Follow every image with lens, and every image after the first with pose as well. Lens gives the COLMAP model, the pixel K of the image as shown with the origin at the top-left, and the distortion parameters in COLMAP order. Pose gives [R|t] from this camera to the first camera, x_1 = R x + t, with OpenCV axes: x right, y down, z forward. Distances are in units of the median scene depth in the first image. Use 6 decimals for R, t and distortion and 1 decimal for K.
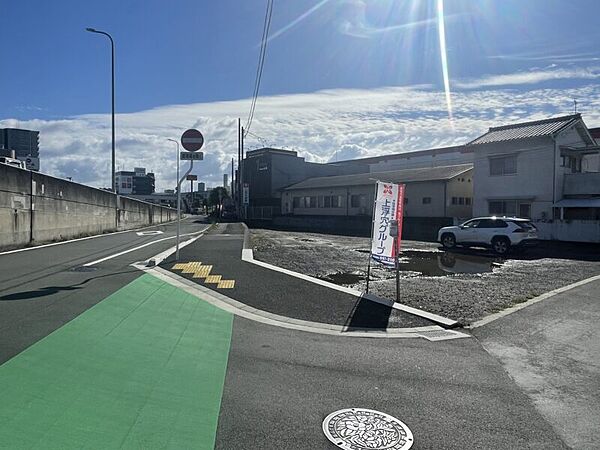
lens RADIAL K [[380.4, 0, 304.4], [0, 380.4, 227.5], [0, 0, 1]] dist [-0.012390, -0.000480]
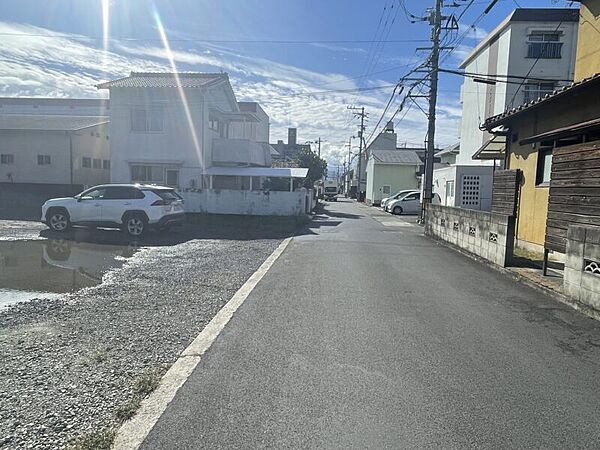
lens RADIAL K [[380.4, 0, 305.2], [0, 380.4, 225.3], [0, 0, 1]] dist [-0.012390, -0.000480]
pose [[0.677660, -0.056738, 0.733183, 0.177079], [0.004143, 0.997298, 0.073348, -0.001313], [-0.735364, -0.046667, 0.676064, 0.239821]]
